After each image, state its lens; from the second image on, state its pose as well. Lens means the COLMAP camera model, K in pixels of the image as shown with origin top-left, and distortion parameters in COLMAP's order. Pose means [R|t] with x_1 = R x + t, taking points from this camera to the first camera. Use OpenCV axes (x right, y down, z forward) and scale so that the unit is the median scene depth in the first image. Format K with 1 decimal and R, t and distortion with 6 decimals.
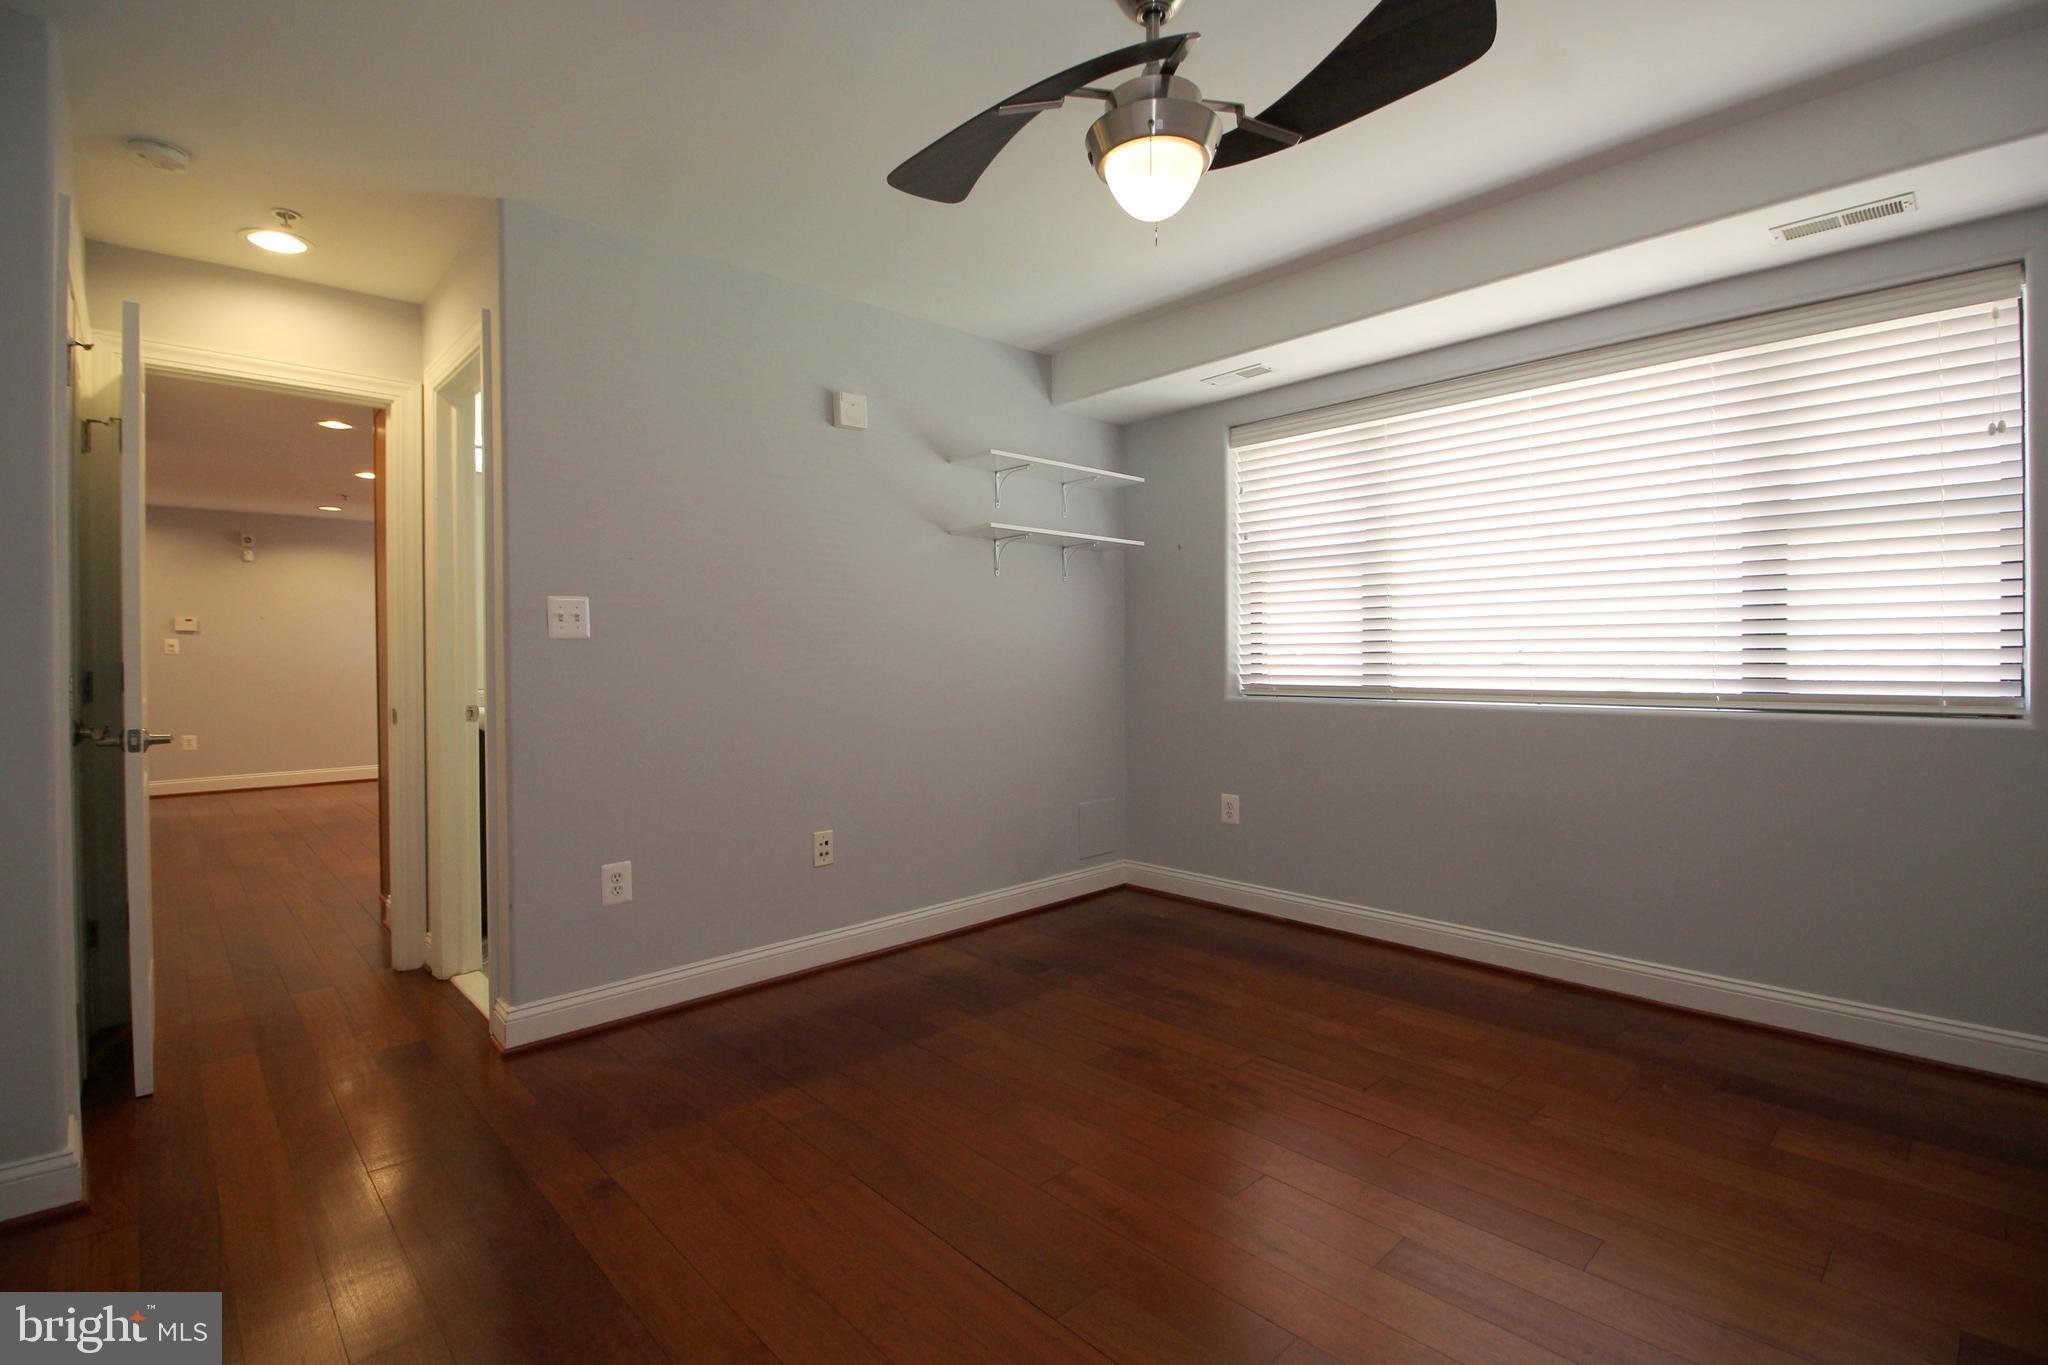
lens RADIAL K [[942.0, 0, 1019.3], [0, 942.0, 668.8], [0, 0, 1]] dist [-0.001959, -0.011810]
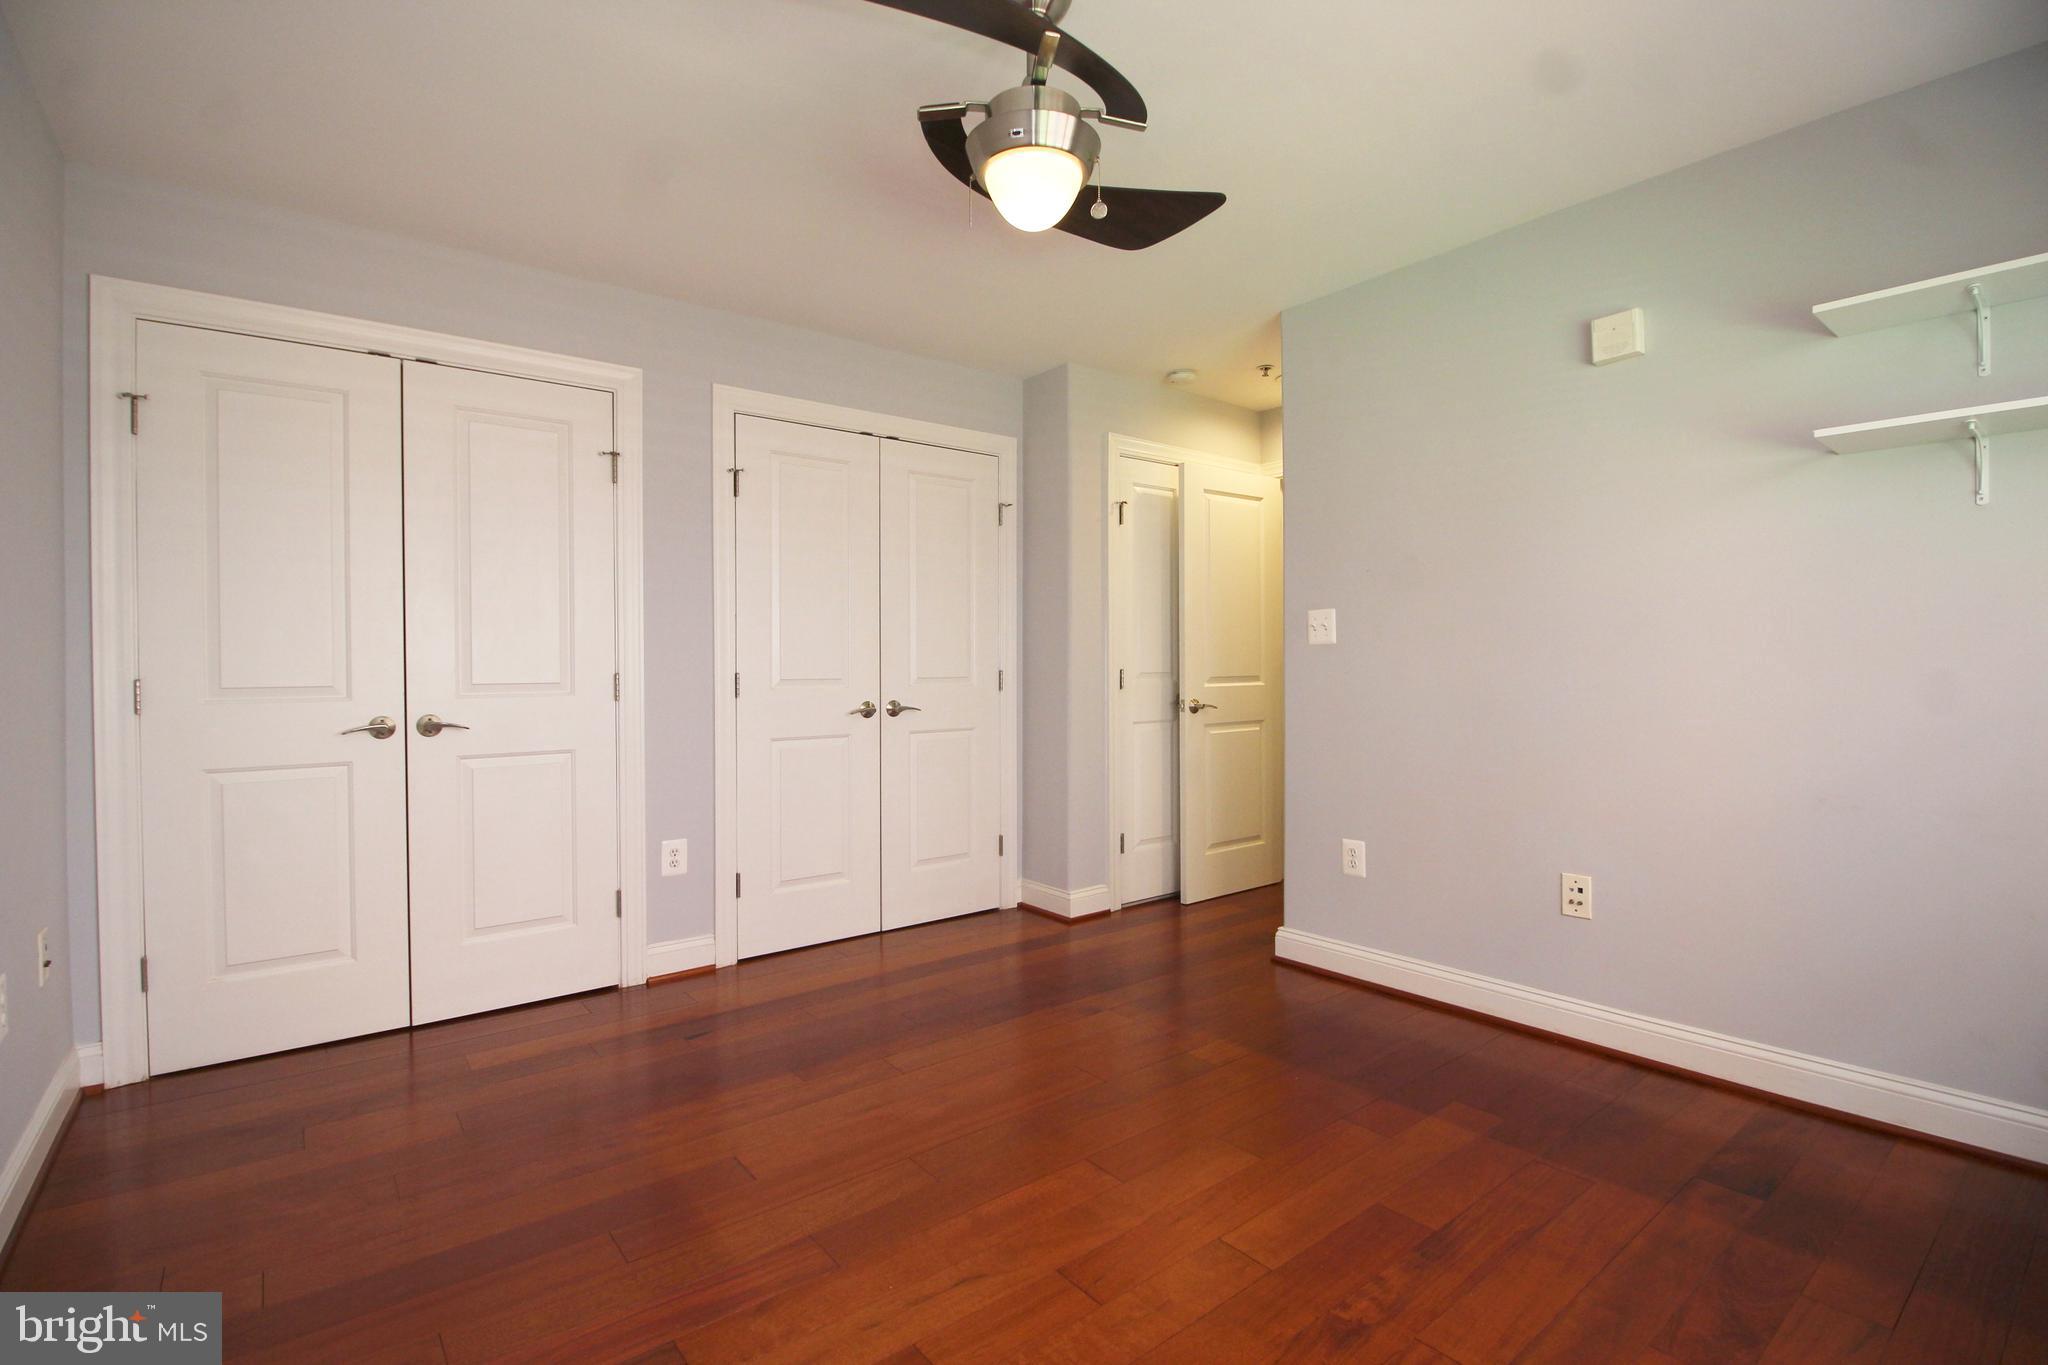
lens RADIAL K [[942.0, 0, 1019.3], [0, 942.0, 668.8], [0, 0, 1]] dist [-0.001959, -0.011810]
pose [[-0.080065, 0.014728, -0.996681, 0.740051], [-0.003471, 0.999881, 0.015054, -0.017546], [0.996784, 0.004664, -0.080005, 0.686213]]
